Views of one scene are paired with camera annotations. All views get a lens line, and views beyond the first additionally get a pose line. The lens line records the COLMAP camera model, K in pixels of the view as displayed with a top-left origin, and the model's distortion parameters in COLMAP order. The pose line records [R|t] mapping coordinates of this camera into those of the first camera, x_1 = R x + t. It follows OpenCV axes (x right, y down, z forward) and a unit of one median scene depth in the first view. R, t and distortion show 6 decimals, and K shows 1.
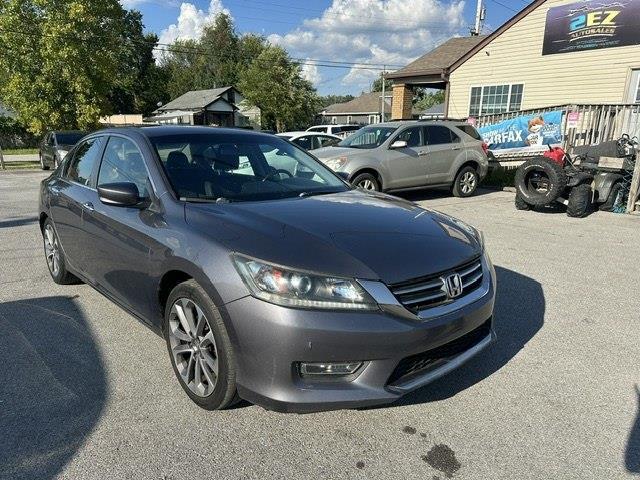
lens RADIAL K [[462.3, 0, 317.0], [0, 462.3, 241.4], [0, 0, 1]] dist [-0.011524, 0.000238]
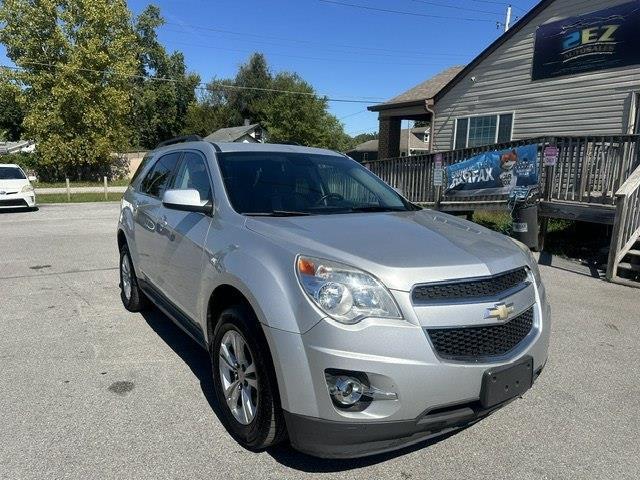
lens RADIAL K [[457.2, 0, 319.5], [0, 457.2, 241.6], [0, 0, 1]] dist [0.003188, -0.009100]
pose [[0.995113, 0.019998, -0.096698, 0.186269], [-0.026963, 0.997093, -0.071270, -0.037316], [0.094991, 0.073529, 0.992759, 0.146454]]
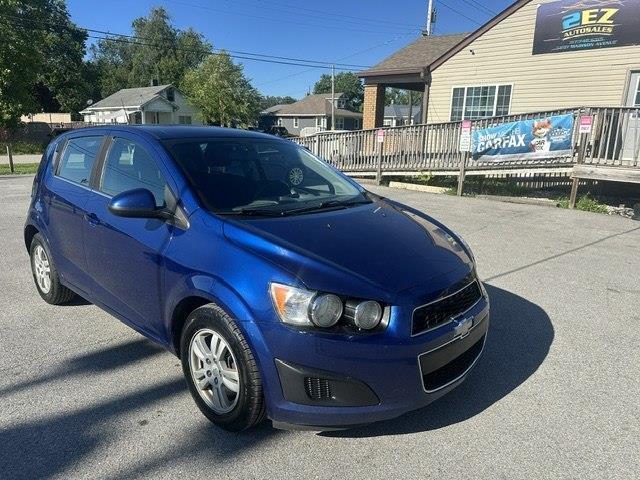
lens RADIAL K [[463.3, 0, 317.4], [0, 463.3, 239.8], [0, 0, 1]] dist [-0.005637, -0.000862]
pose [[0.991153, -0.020999, 0.131051, -0.076100], [0.022033, 0.999736, -0.006444, -0.030985], [-0.130882, 0.009274, 0.991355, 0.126660]]
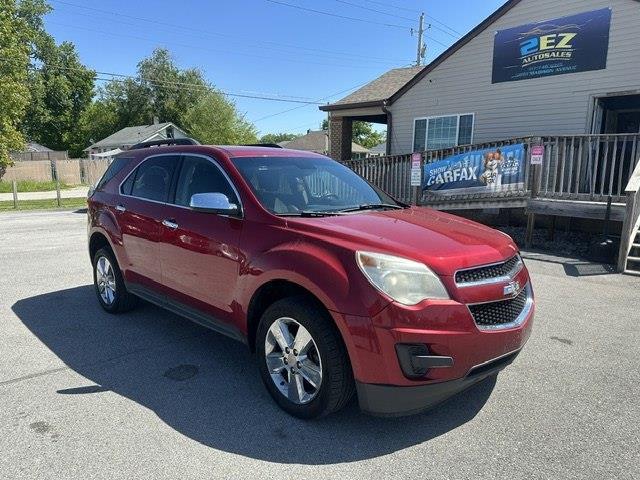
lens RADIAL K [[458.5, 0, 320.9], [0, 458.5, 236.9], [0, 0, 1]] dist [0.017461, -0.019690]
pose [[0.993843, -0.019314, 0.109099, 0.060530], [0.028652, 0.995995, -0.084690, -0.044755], [-0.107027, 0.087295, 0.990417, 0.184893]]
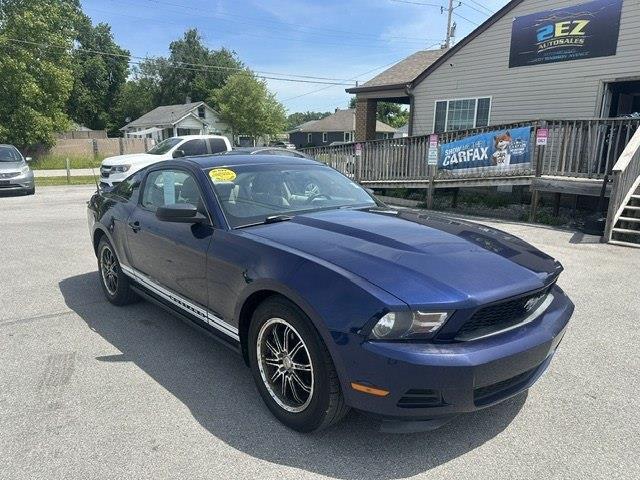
lens RADIAL K [[459.1, 0, 319.0], [0, 459.1, 241.2], [0, 0, 1]] dist [-0.002554, -0.001486]
pose [[0.998863, -0.007414, 0.047083, 0.056954], [0.008954, 0.999429, -0.032591, -0.025071], [-0.046815, 0.032975, 0.998359, 0.097855]]
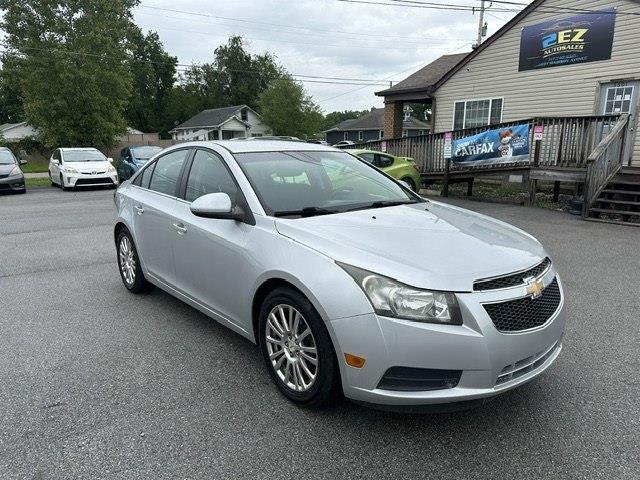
lens RADIAL K [[457.2, 0, 319.5], [0, 457.2, 241.6], [0, 0, 1]] dist [0.003188, -0.009100]
pose [[0.999354, -0.006661, -0.035305, 0.068215], [0.005638, 0.999564, -0.028988, 0.012358], [0.035482, 0.028770, 0.998956, -0.049952]]
